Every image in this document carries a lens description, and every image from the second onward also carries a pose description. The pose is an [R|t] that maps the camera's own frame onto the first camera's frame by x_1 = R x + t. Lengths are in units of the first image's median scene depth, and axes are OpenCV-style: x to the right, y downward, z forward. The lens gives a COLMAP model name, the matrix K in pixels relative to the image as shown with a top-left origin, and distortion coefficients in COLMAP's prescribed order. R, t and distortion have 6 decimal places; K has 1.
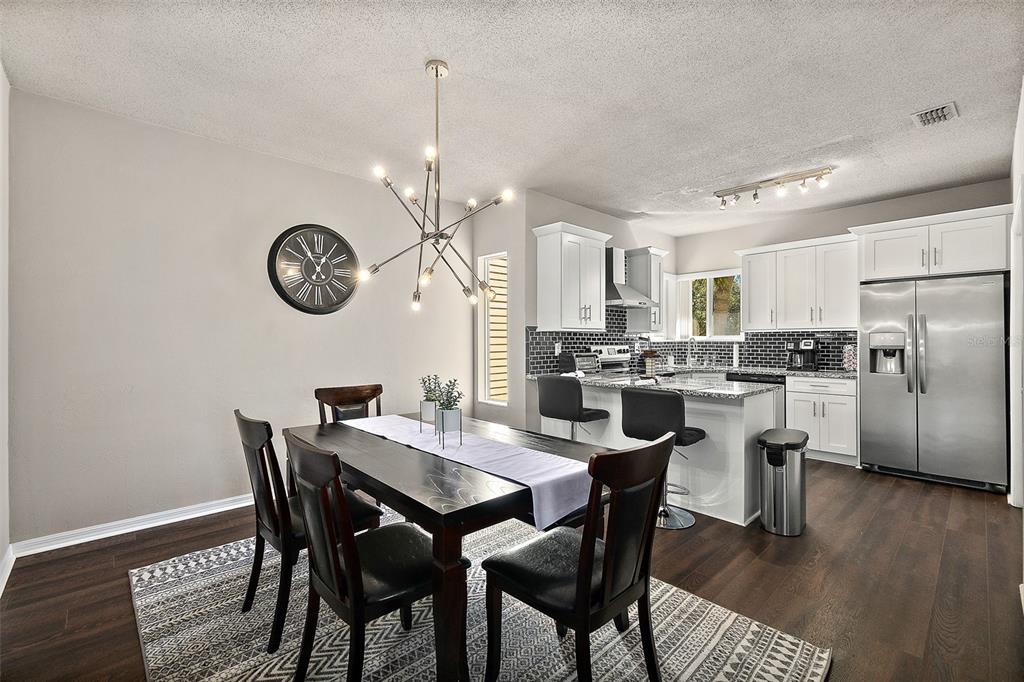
lens RADIAL K [[443.0, 0, 511.2], [0, 443.0, 341.0], [0, 0, 1]] dist [-0.002181, -0.000100]
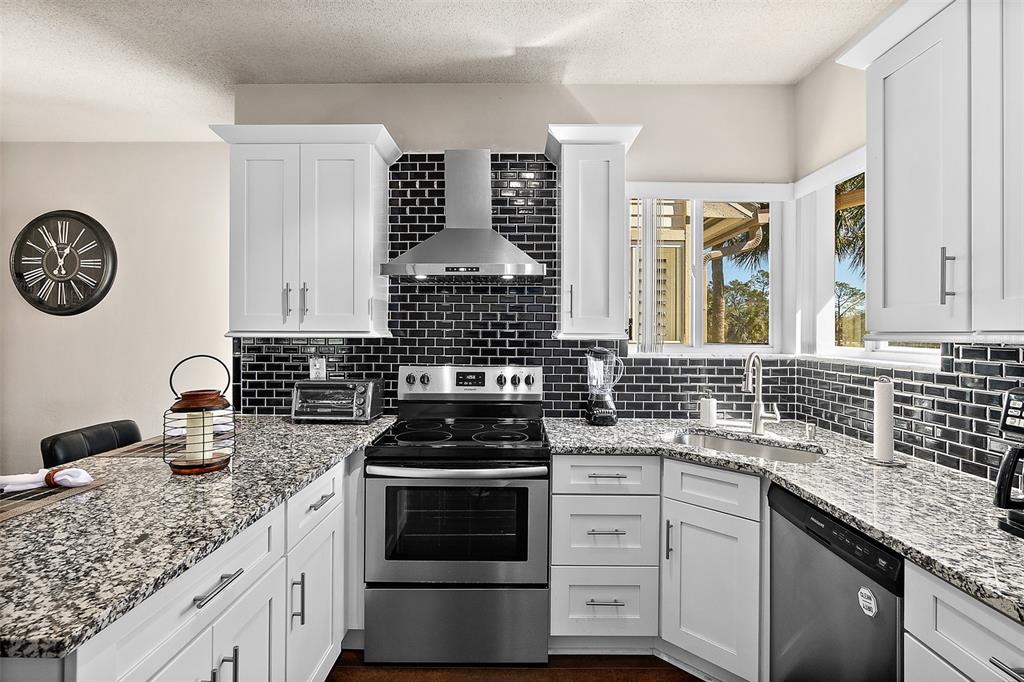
lens RADIAL K [[484.0, 0, 512.9], [0, 484.0, 332.9], [0, 0, 1]] dist [0.007831, 0.000510]
pose [[0.721389, 0.006181, -0.692503, 0.713336], [-0.009301, 0.999956, -0.000765, -0.029143], [0.692468, 0.006993, 0.721415, 0.790583]]
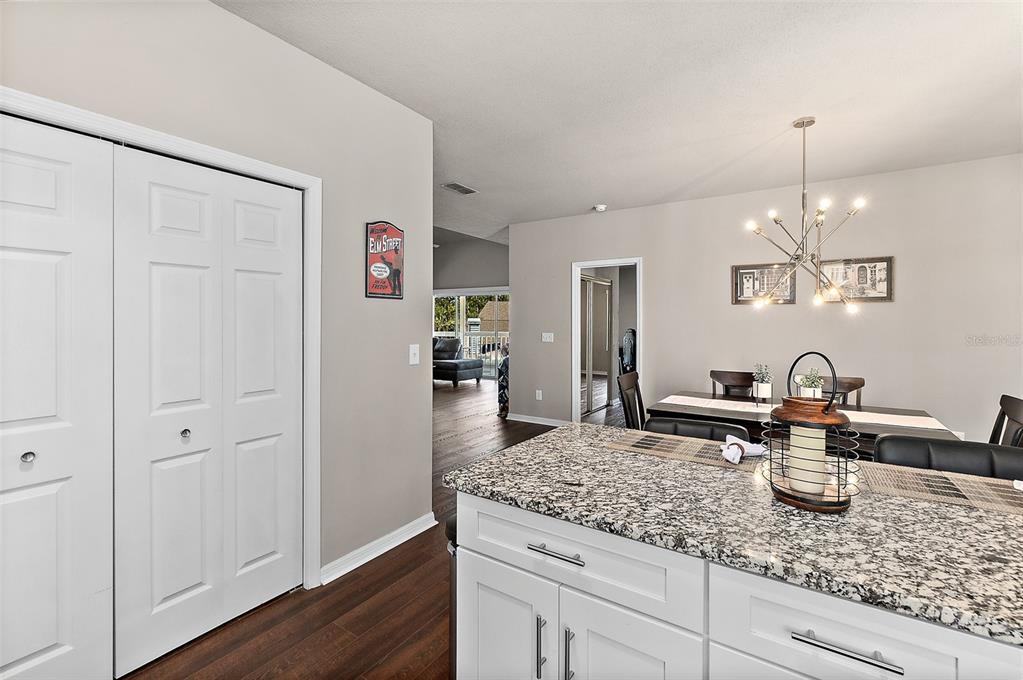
lens RADIAL K [[442.6, 0, 509.5], [0, 442.6, 332.3], [0, 0, 1]] dist [-0.002181, -0.000100]
pose [[-0.973027, 0.001216, -0.230687, 0.265121], [-0.003155, 0.999822, 0.018577, -0.020867], [0.230669, 0.018803, -0.972851, 1.484579]]
